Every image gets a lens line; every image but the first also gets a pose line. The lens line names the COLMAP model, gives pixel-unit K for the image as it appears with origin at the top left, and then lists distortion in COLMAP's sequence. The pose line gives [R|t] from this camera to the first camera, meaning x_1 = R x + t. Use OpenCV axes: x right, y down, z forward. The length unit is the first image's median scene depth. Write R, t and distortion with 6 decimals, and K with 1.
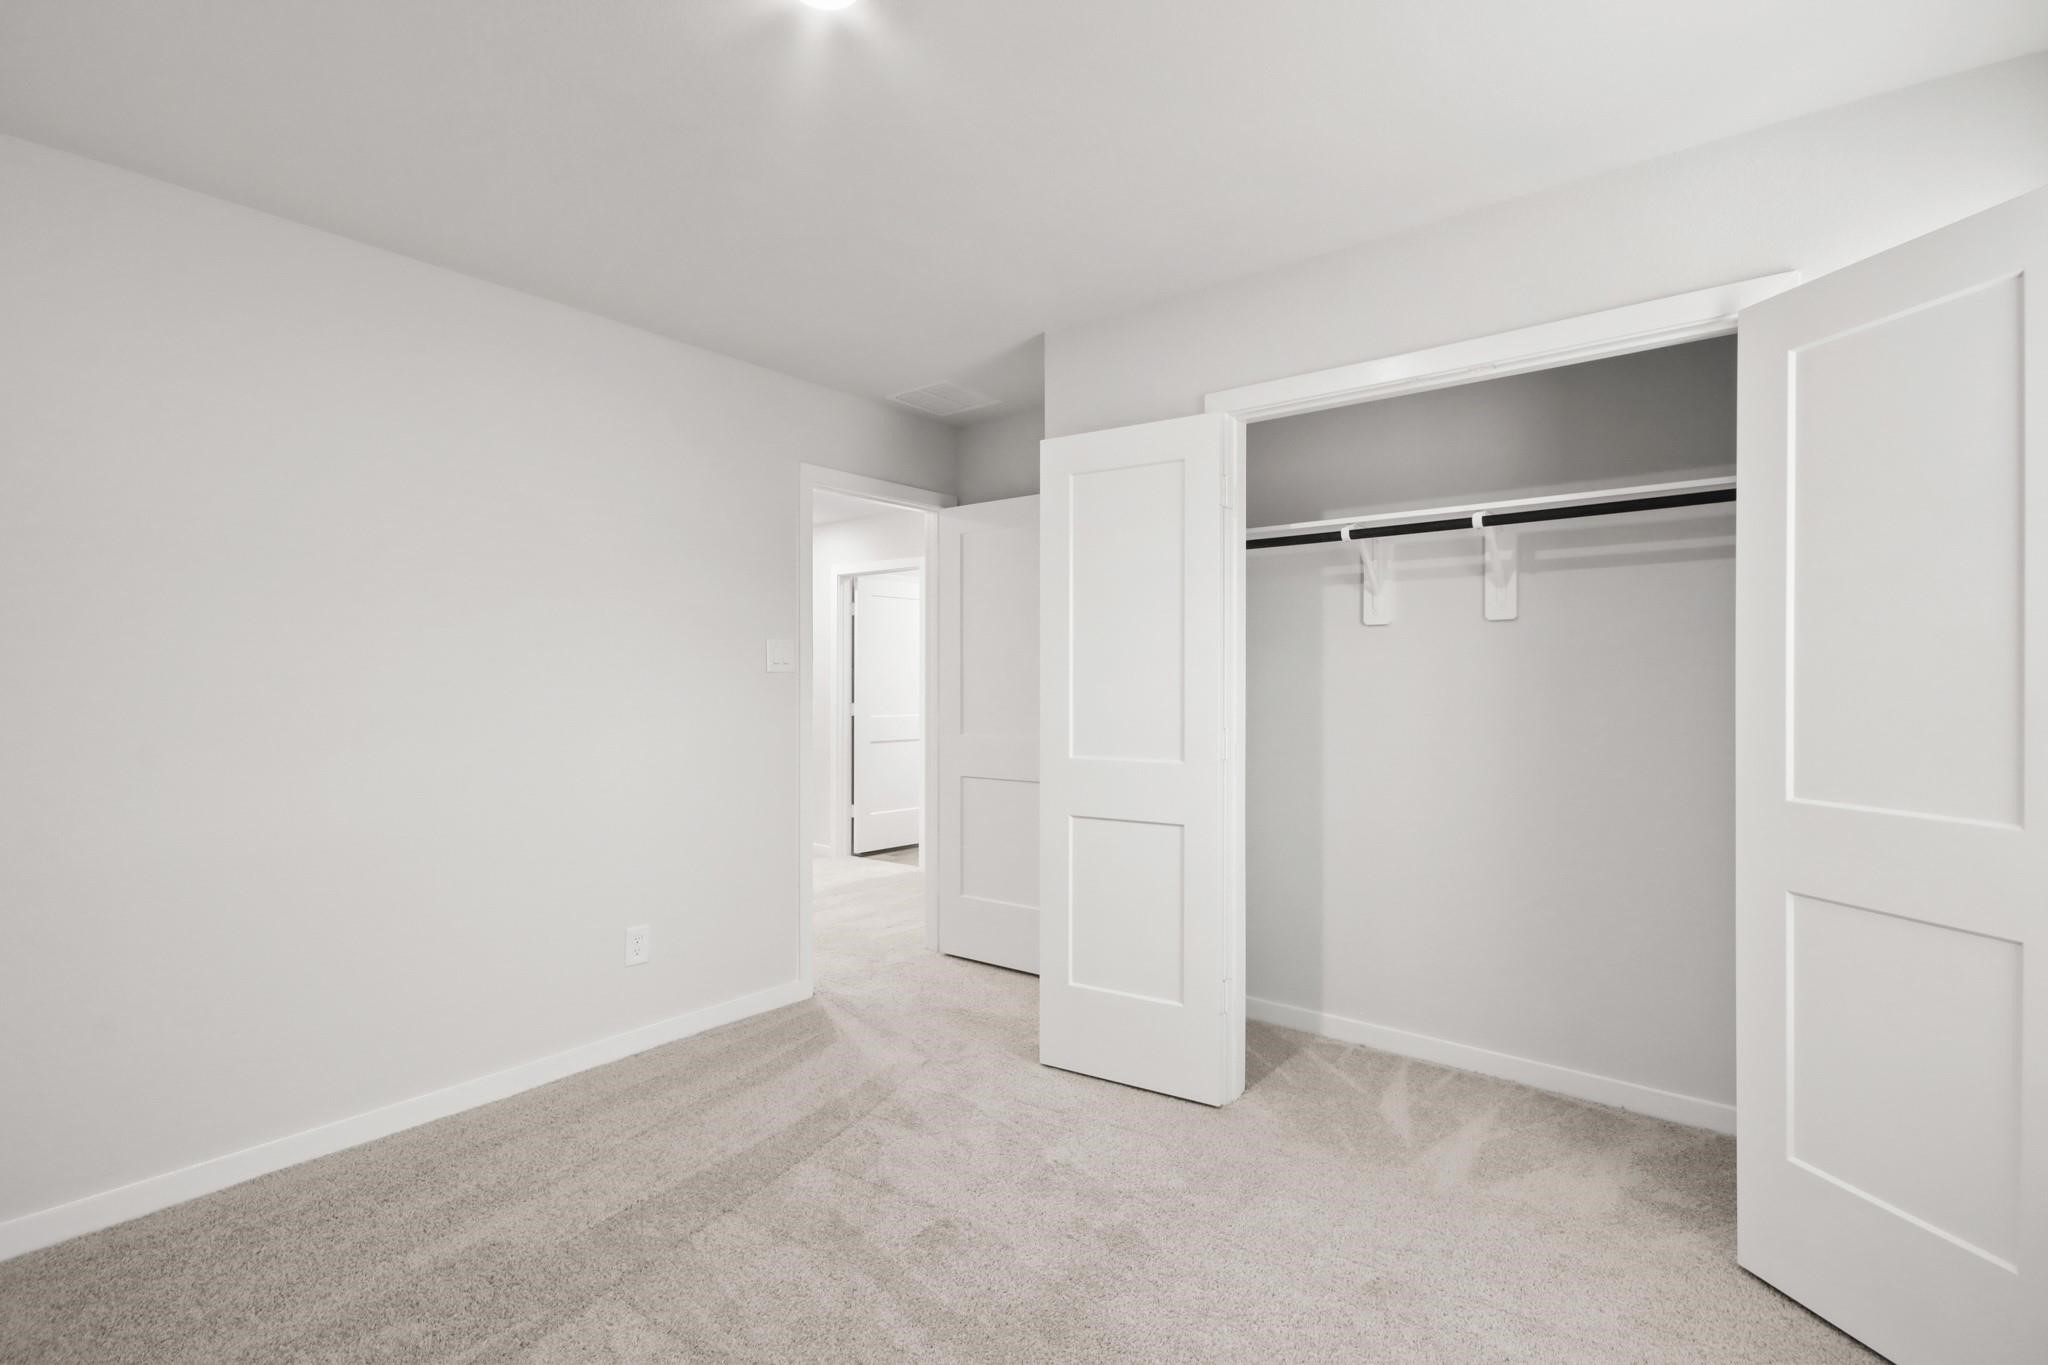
lens RADIAL K [[964.5, 0, 1019.9], [0, 964.5, 685.4], [0, 0, 1]] dist [0.000691, -0.000503]
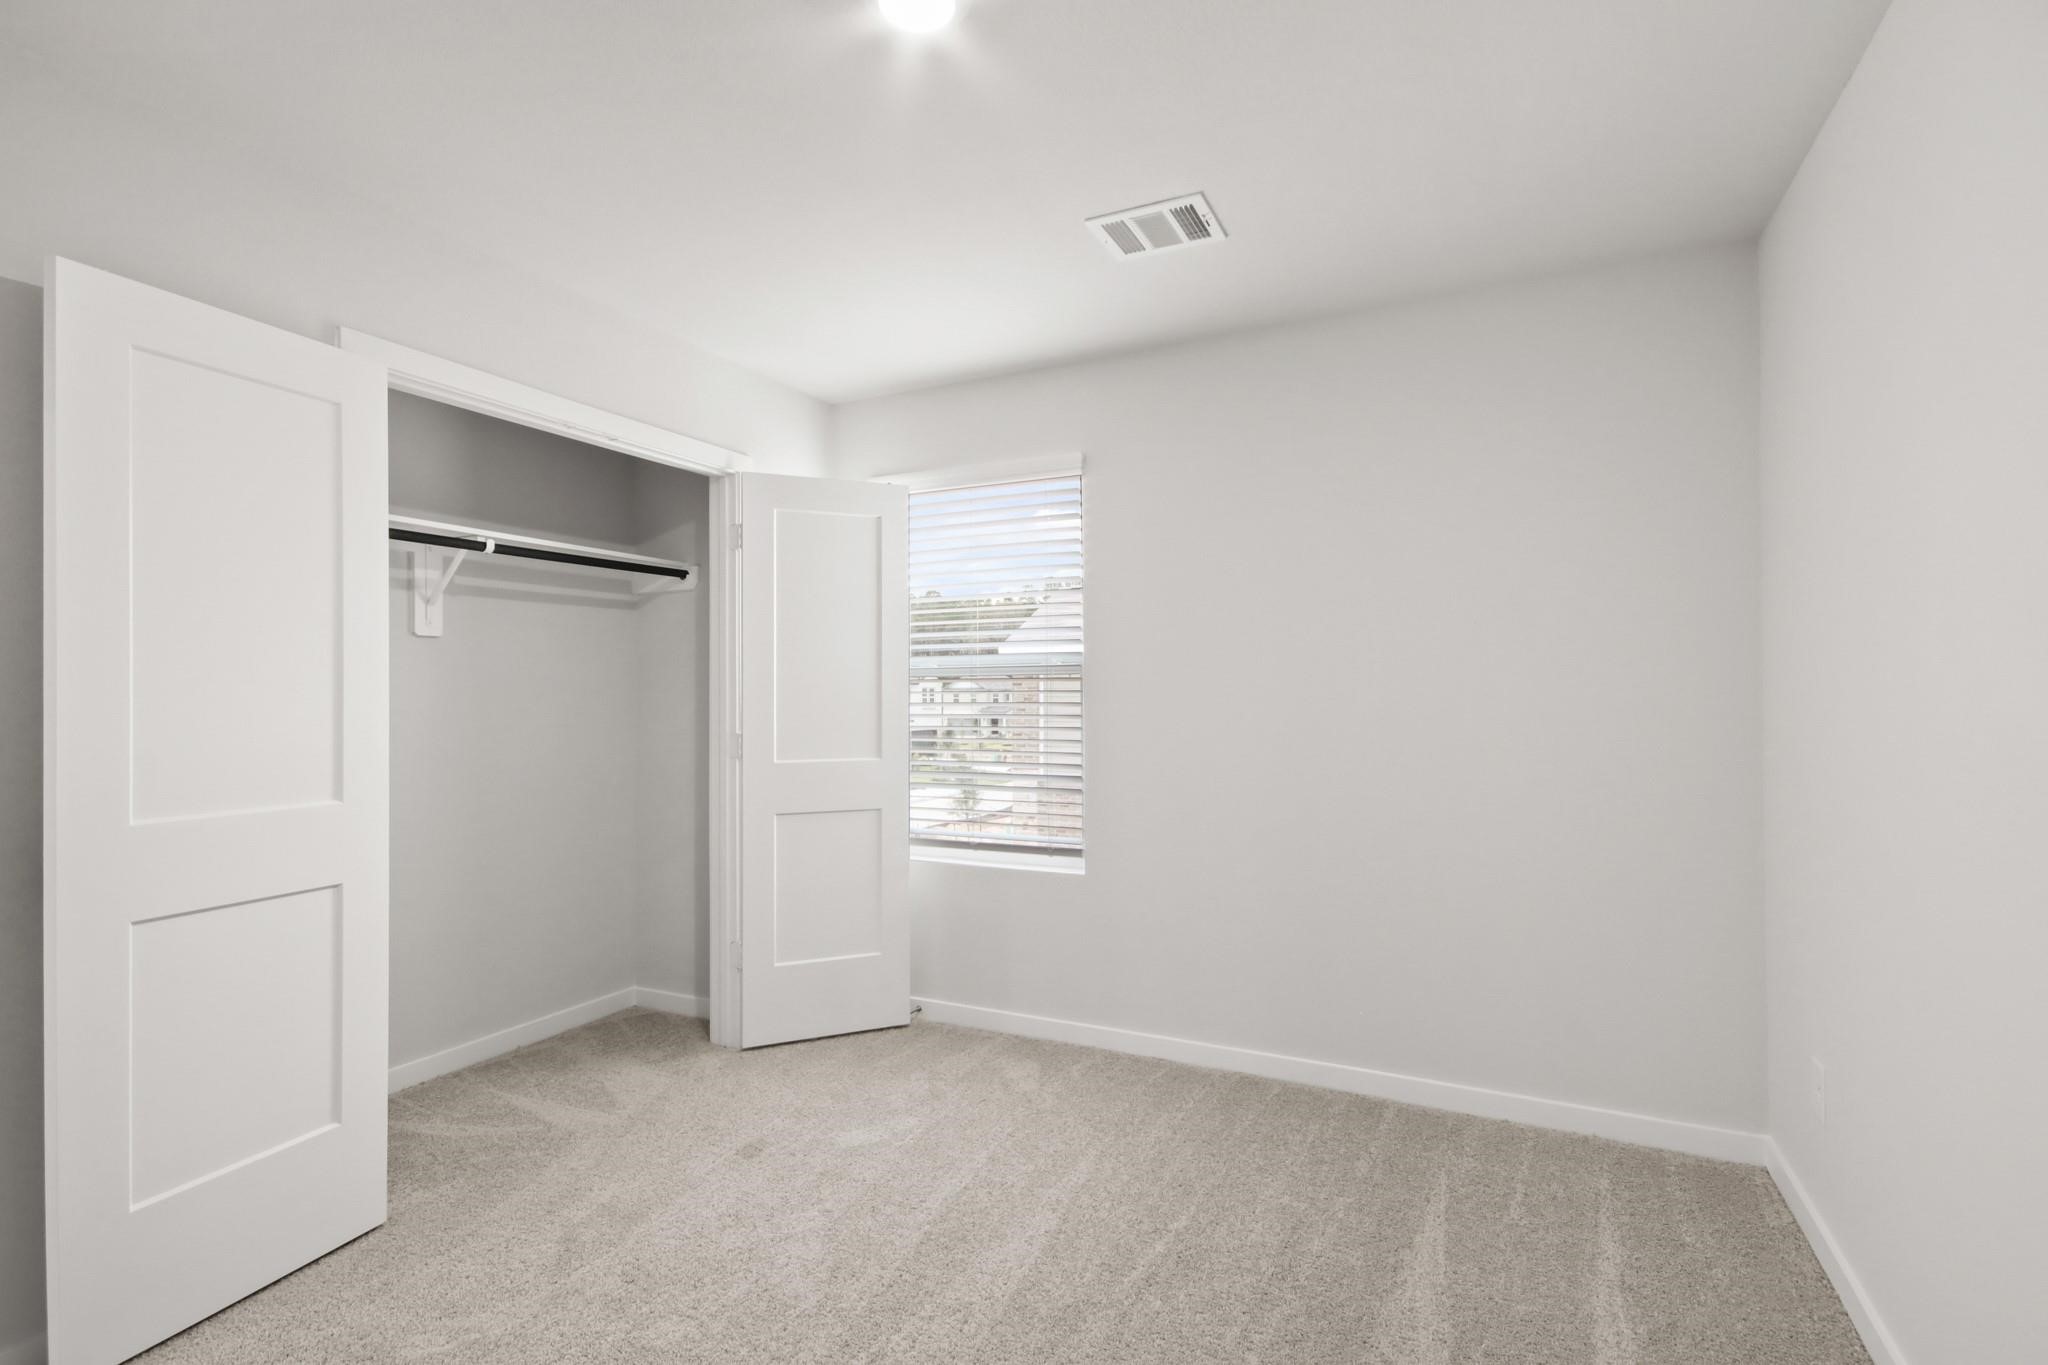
lens RADIAL K [[964.5, 0, 1019.9], [0, 964.5, 685.4], [0, 0, 1]] dist [0.000691, -0.000503]
pose [[-0.217225, 0.004882, 0.976109, -0.707181], [0.005357, 0.999978, -0.003809, -0.008358], [-0.976107, 0.004402, -0.217246, 0.656785]]
